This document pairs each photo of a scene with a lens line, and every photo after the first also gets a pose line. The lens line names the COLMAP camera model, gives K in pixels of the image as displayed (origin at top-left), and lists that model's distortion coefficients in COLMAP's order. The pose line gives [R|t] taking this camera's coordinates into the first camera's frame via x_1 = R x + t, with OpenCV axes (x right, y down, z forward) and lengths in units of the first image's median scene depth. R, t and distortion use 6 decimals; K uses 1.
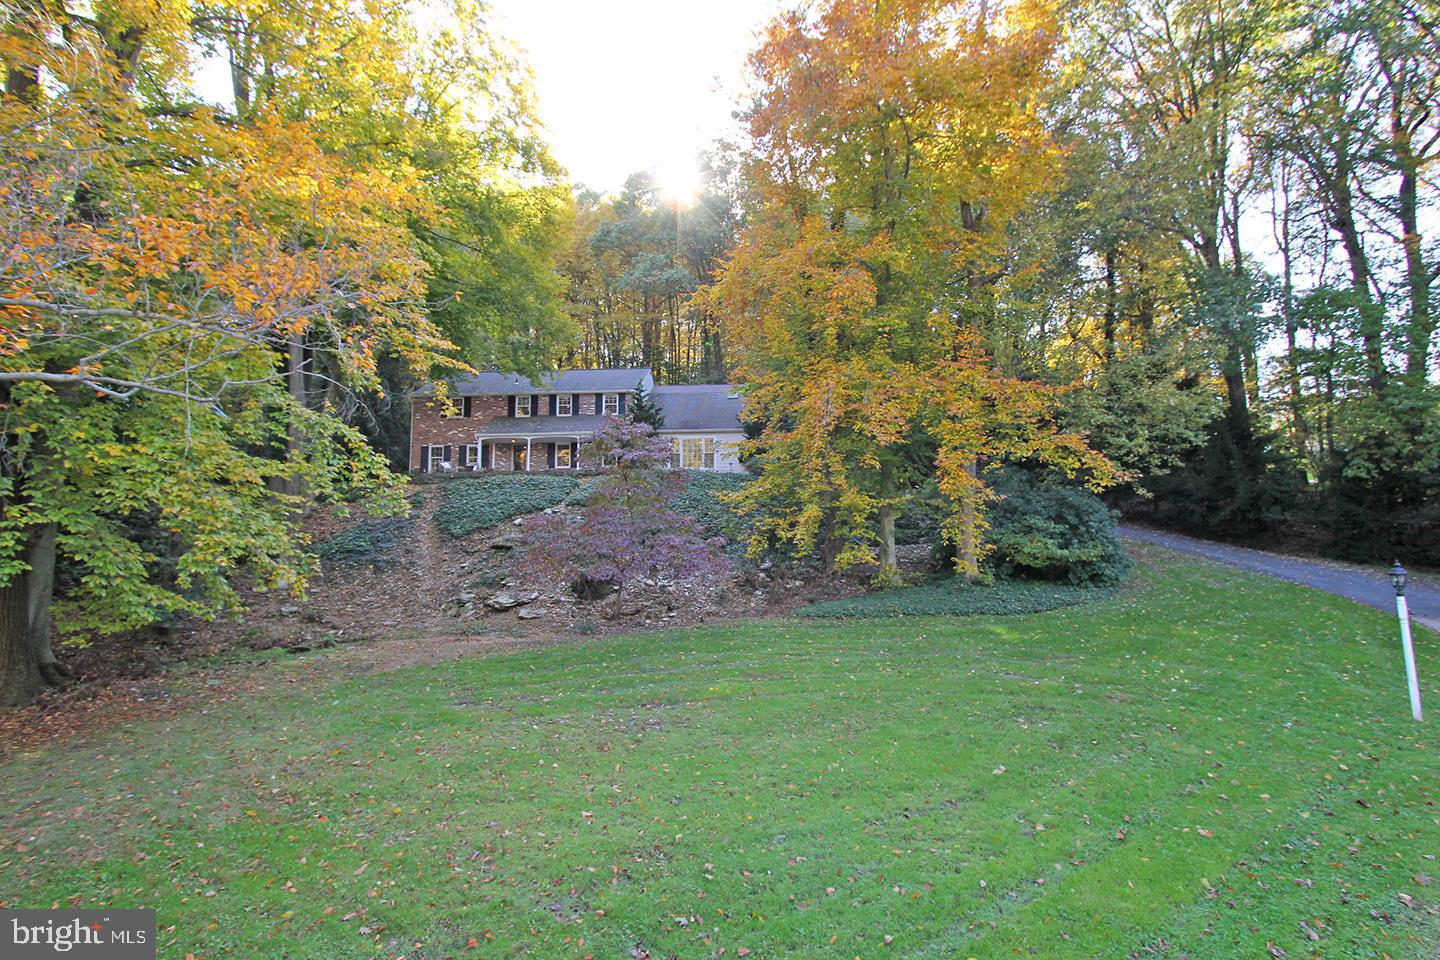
lens RADIAL K [[676.5, 0, 720.4], [0, 676.5, 478.2], [0, 0, 1]] dist [-0.005515, -0.000956]
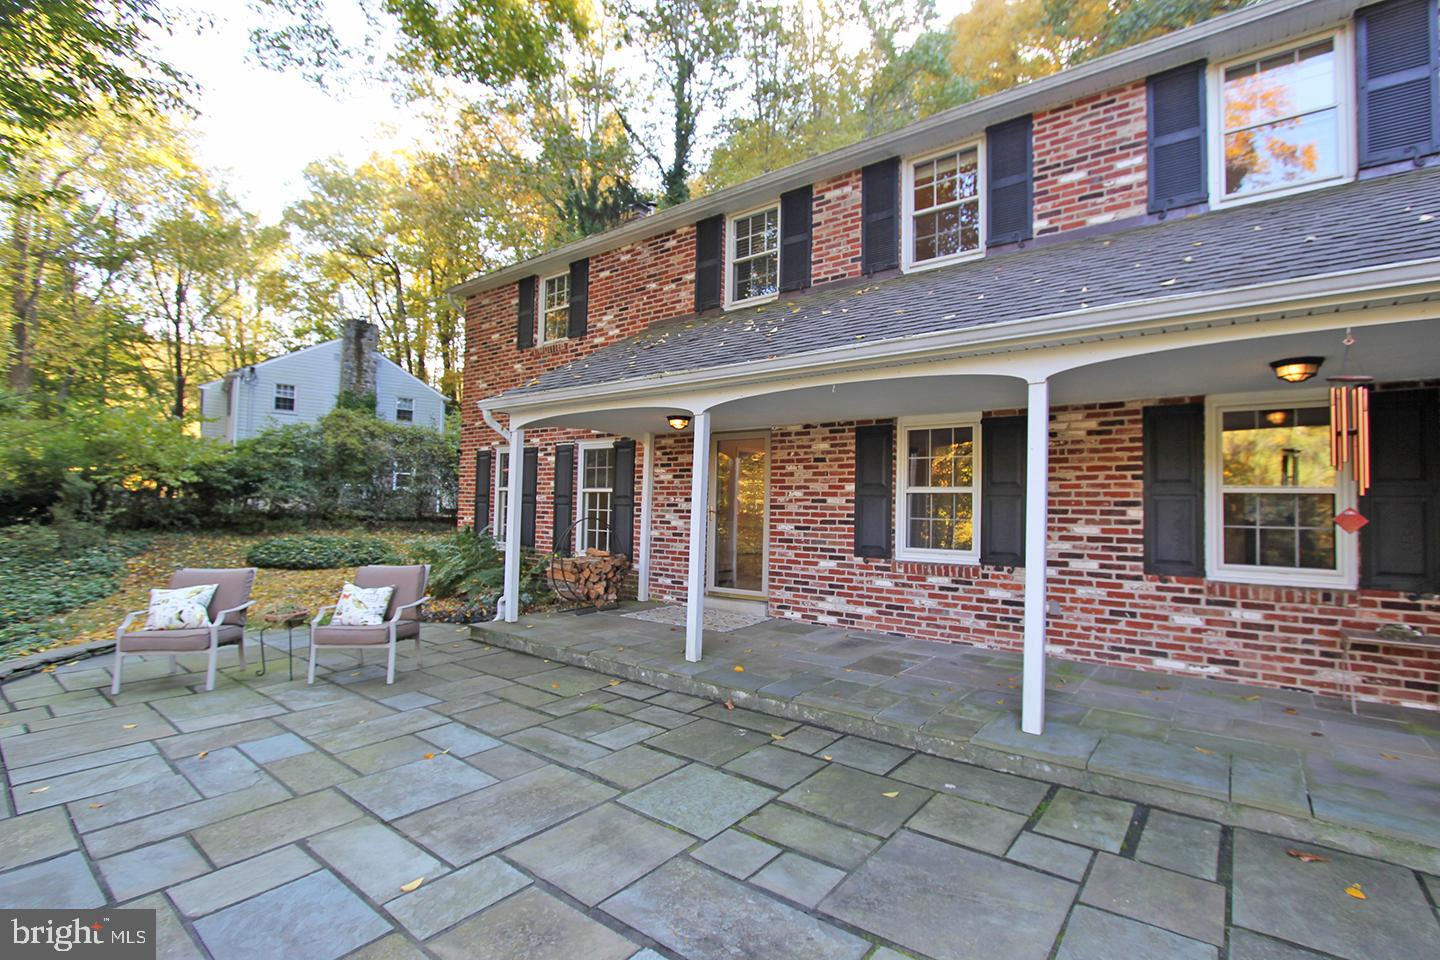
lens RADIAL K [[676.5, 0, 722.0], [0, 676.5, 480.0], [0, 0, 1]] dist [-0.005515, -0.000956]
pose [[0.822911, -0.001943, -0.568167, -0.177245], [0.038041, 0.997939, 0.051684, -0.046345], [0.566895, -0.064145, 0.821289, 0.814768]]
